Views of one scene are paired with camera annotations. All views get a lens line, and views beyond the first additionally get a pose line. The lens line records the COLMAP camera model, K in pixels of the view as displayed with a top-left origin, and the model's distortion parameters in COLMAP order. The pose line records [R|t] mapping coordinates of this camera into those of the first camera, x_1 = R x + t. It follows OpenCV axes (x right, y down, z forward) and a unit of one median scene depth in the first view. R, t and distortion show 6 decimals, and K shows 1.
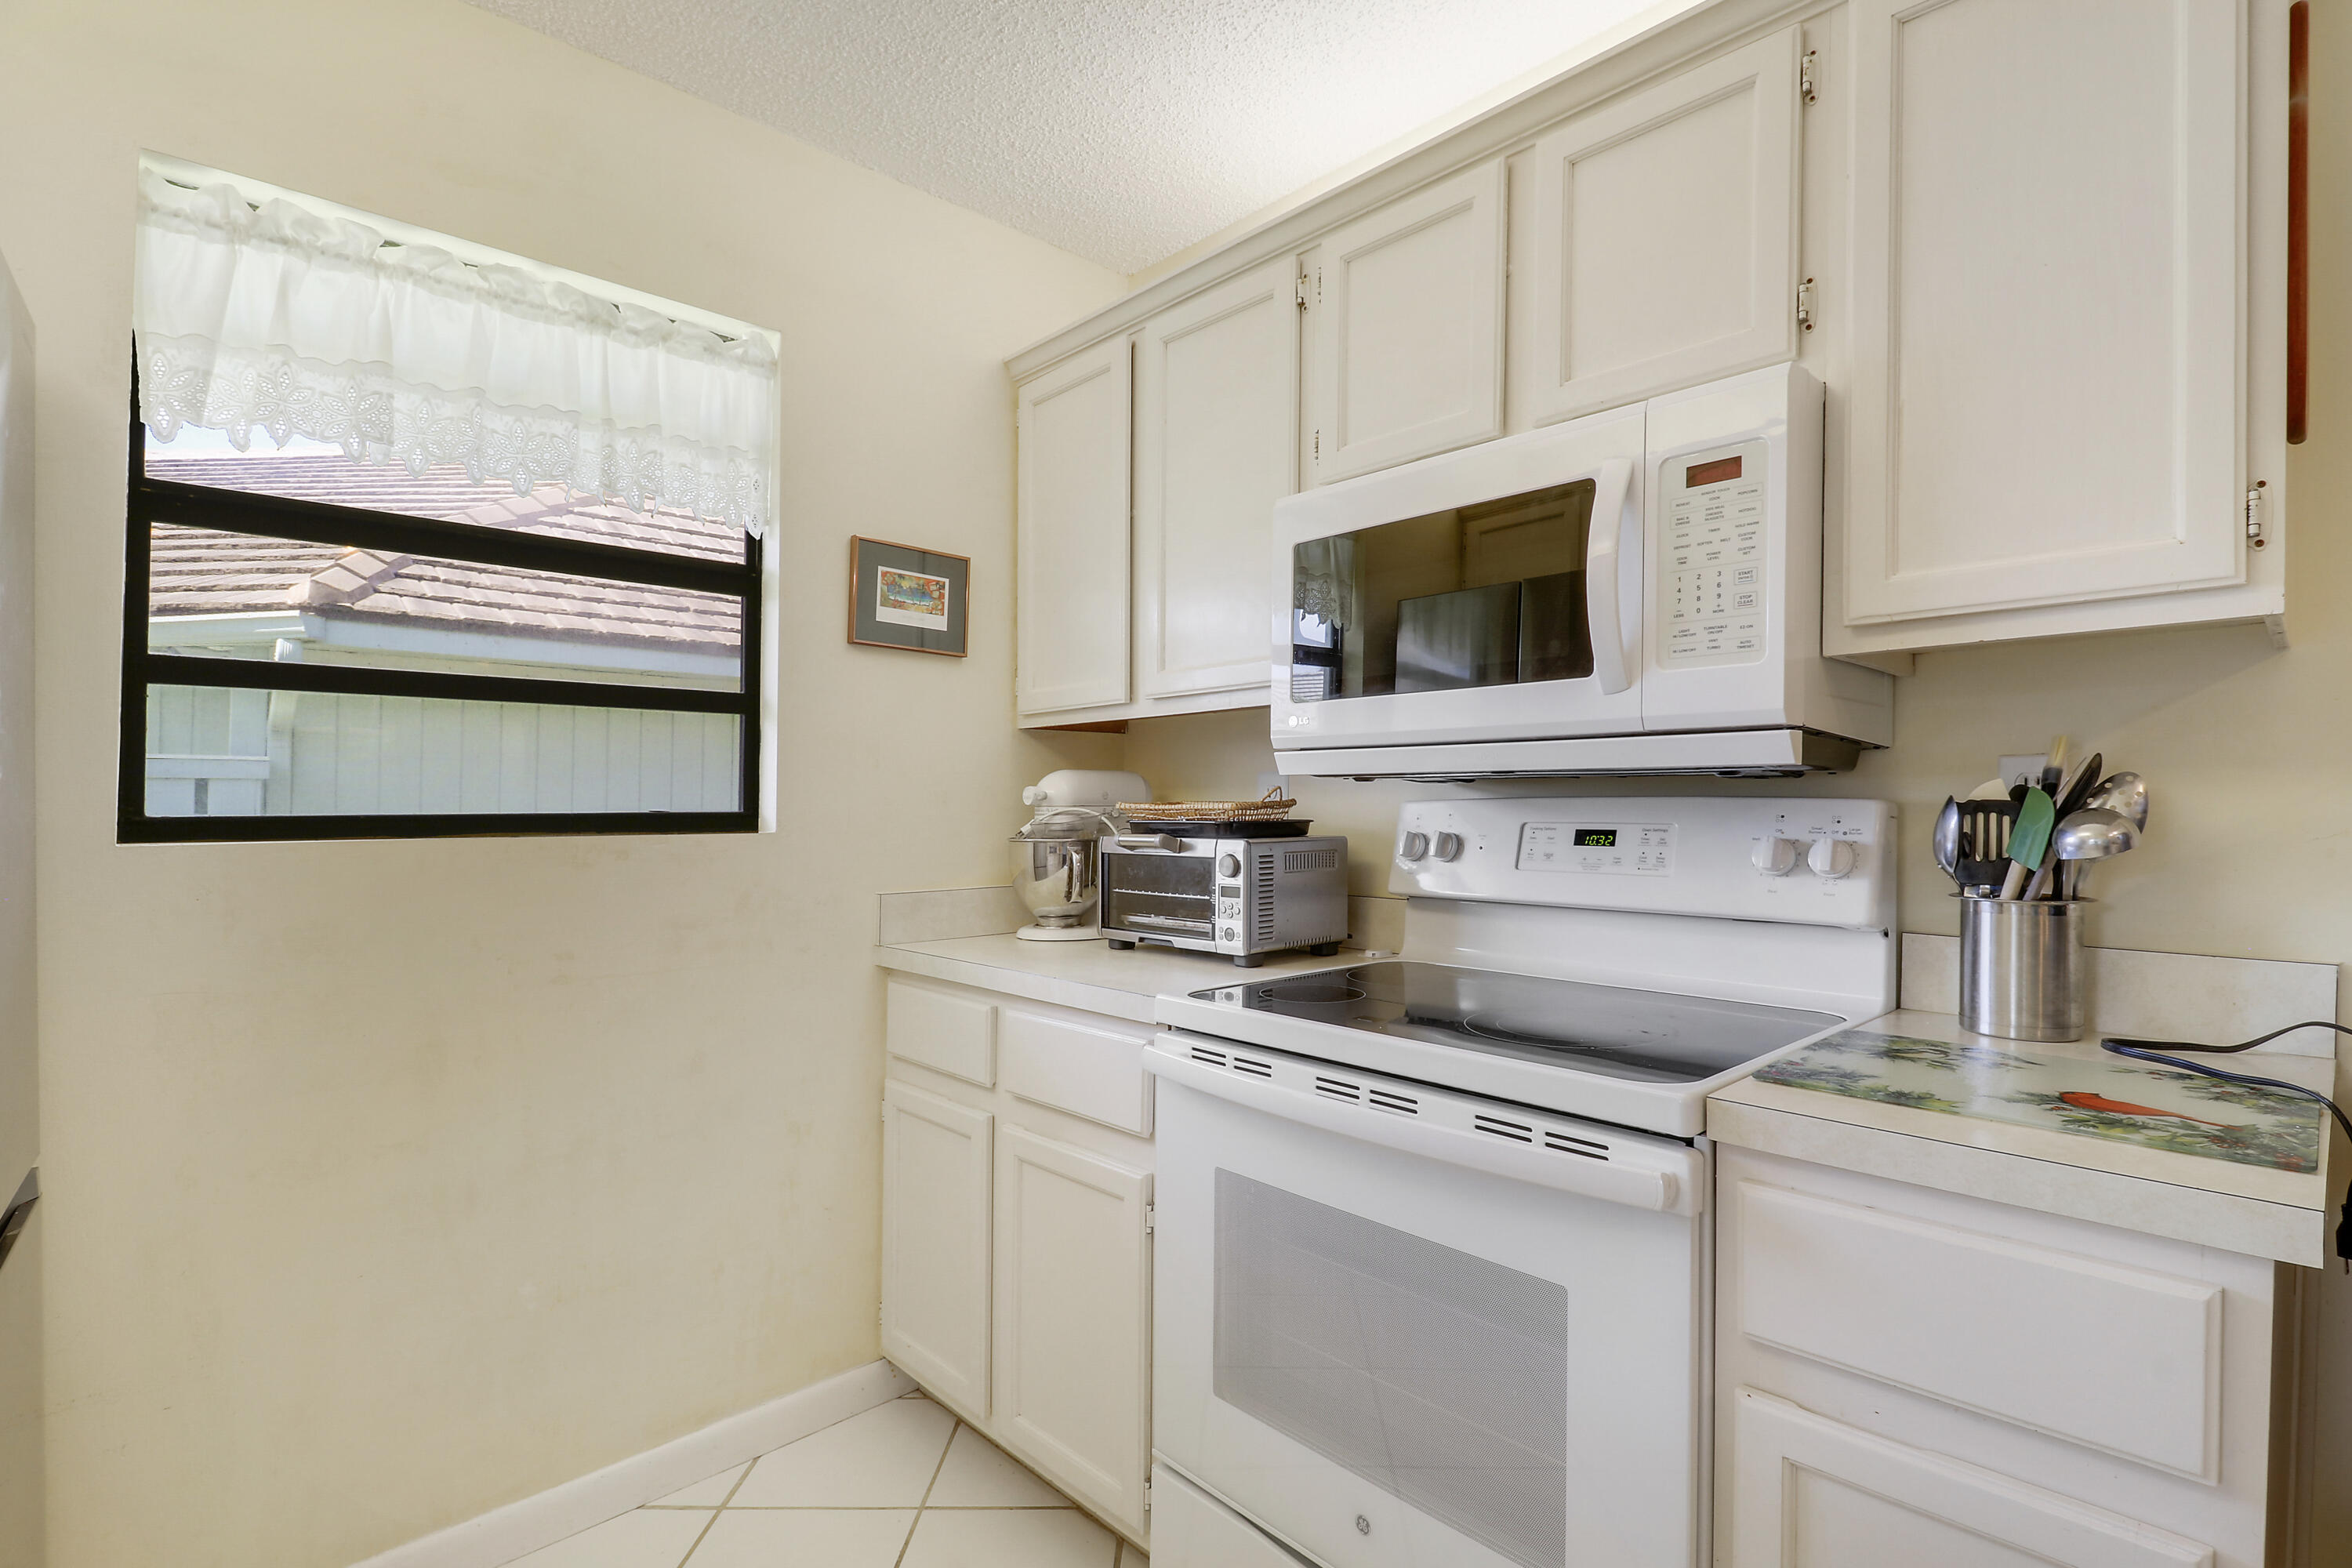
lens RADIAL K [[1140.8, 0, 1221.9], [0, 1140.8, 784.9], [0, 0, 1]] dist [0.000121, -0.014958]
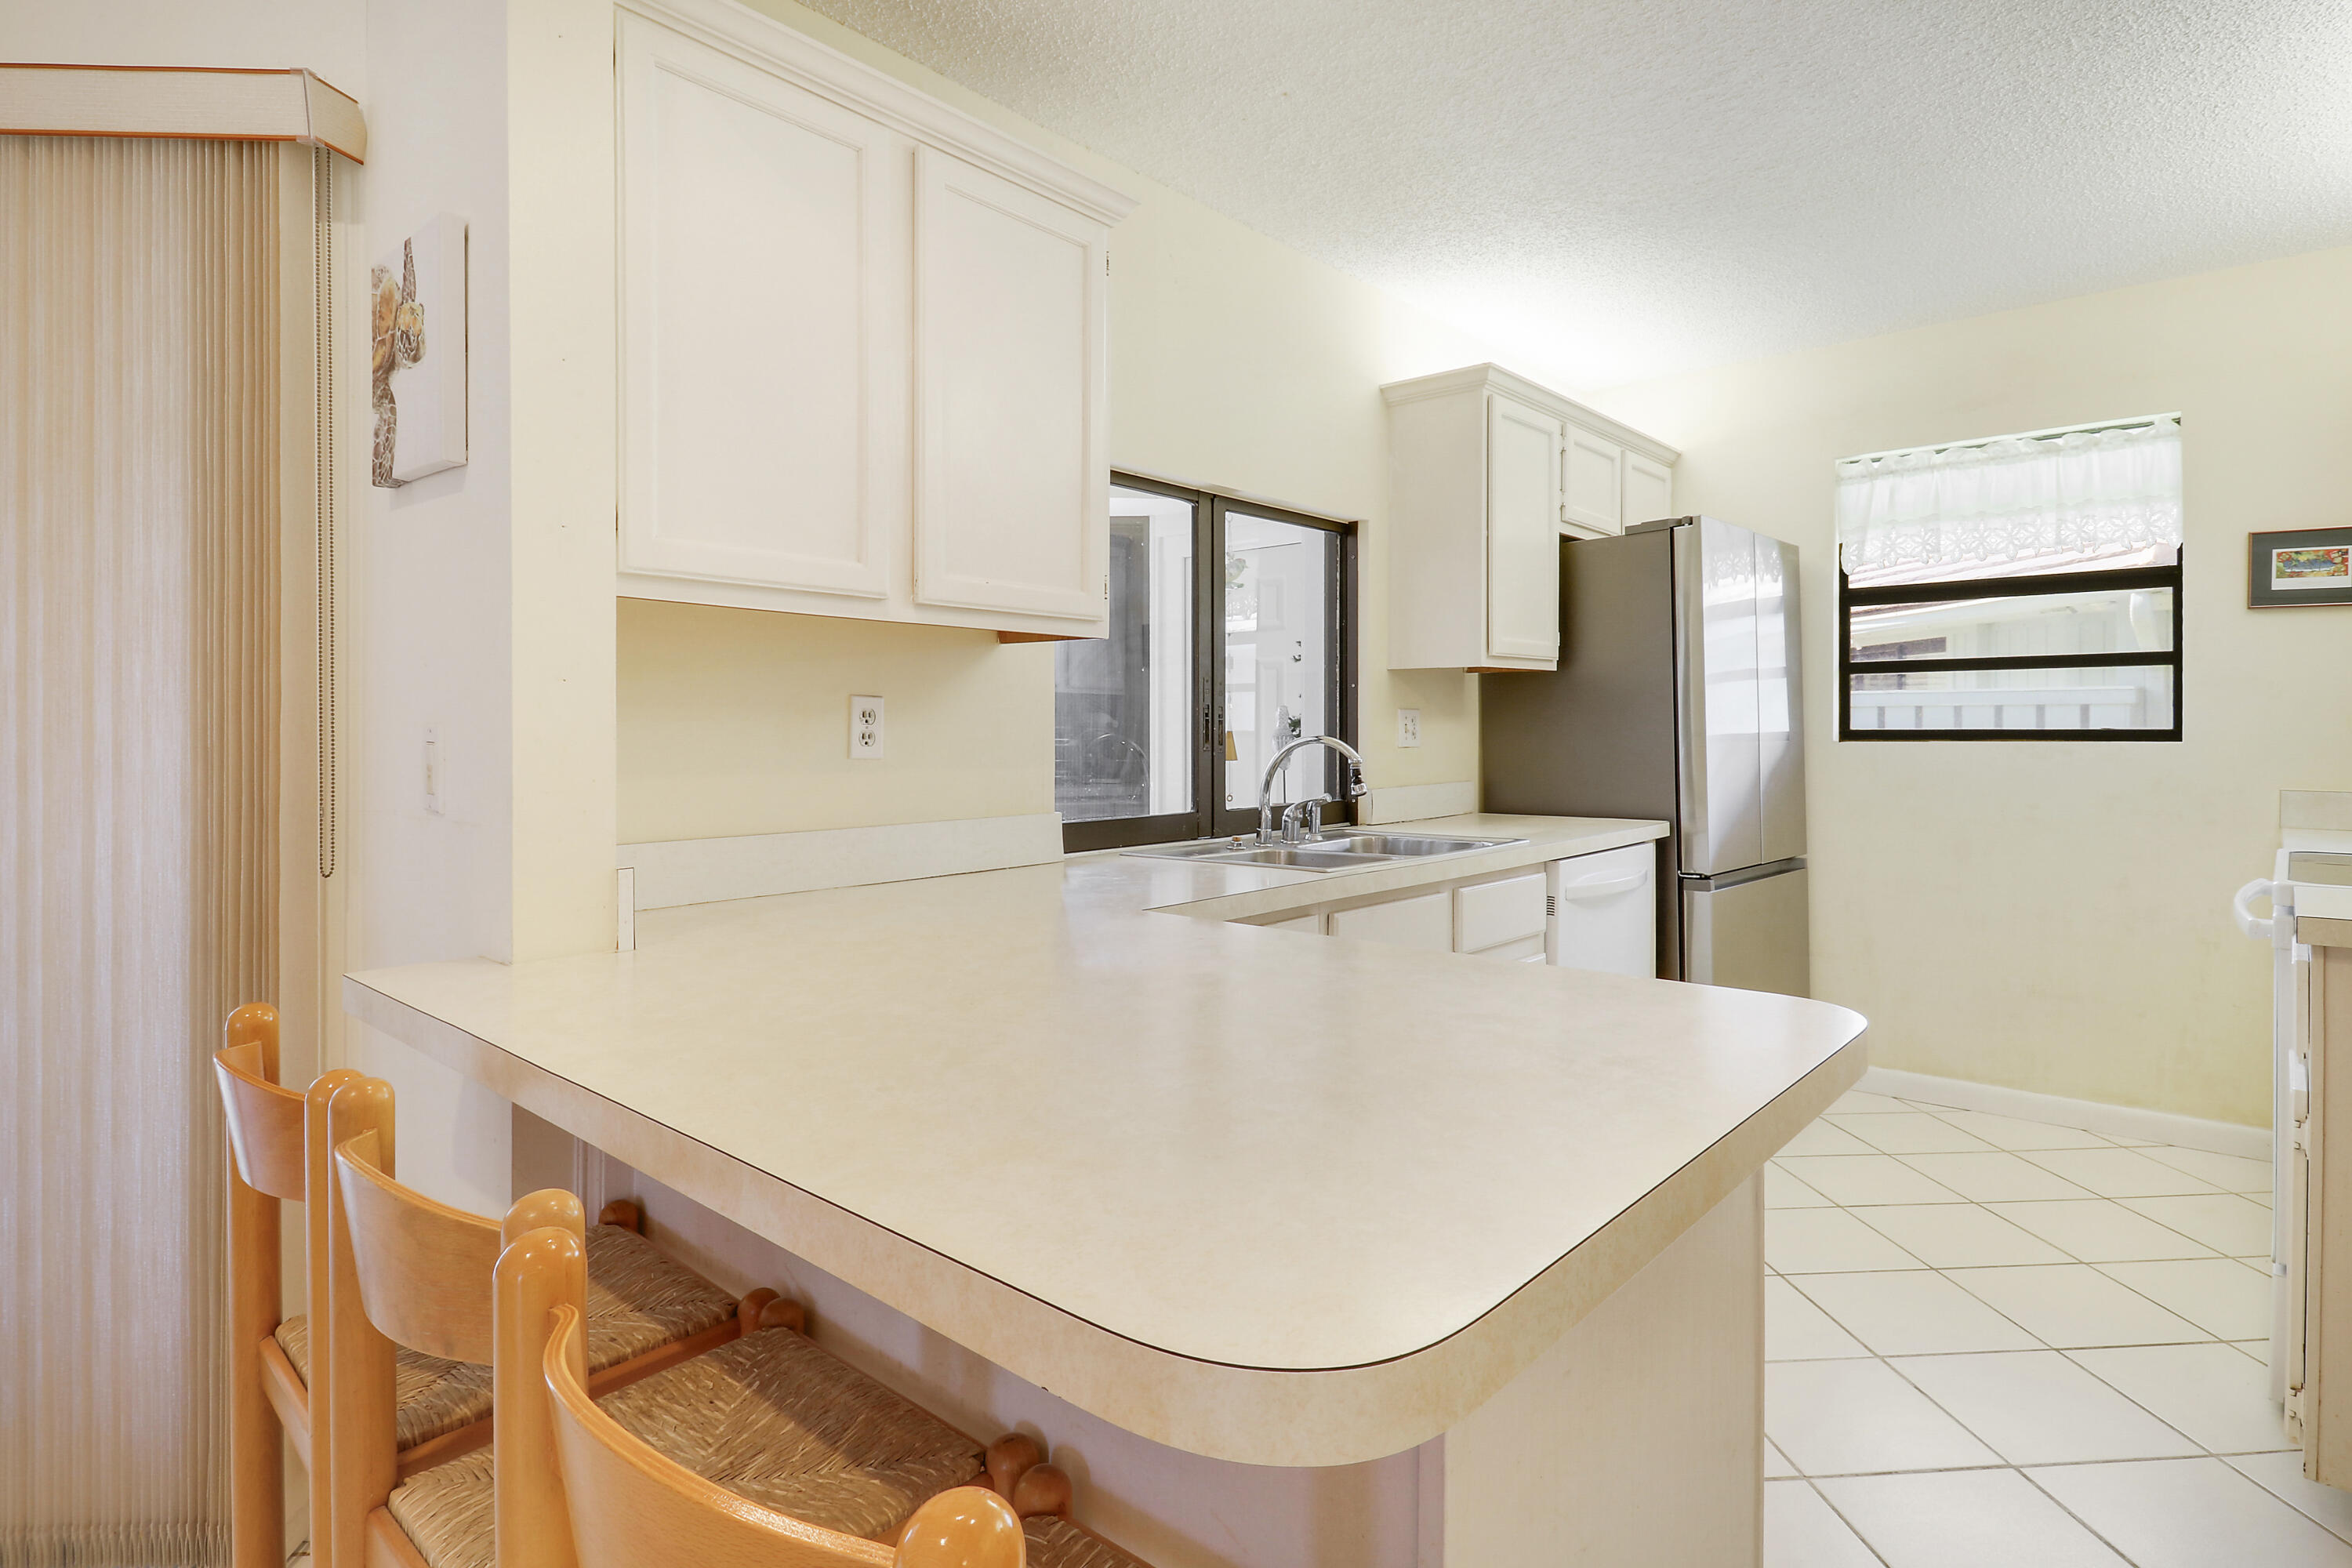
lens RADIAL K [[1180.3, 0, 1184.4], [0, 1180.3, 726.9], [0, 0, 1]] dist [0.001558, -0.010606]
pose [[0.042975, 0.001747, -0.999075, 1.146722], [0.018604, 0.999824, 0.002548, -0.007681], [0.998903, -0.018696, 0.042935, -0.406097]]
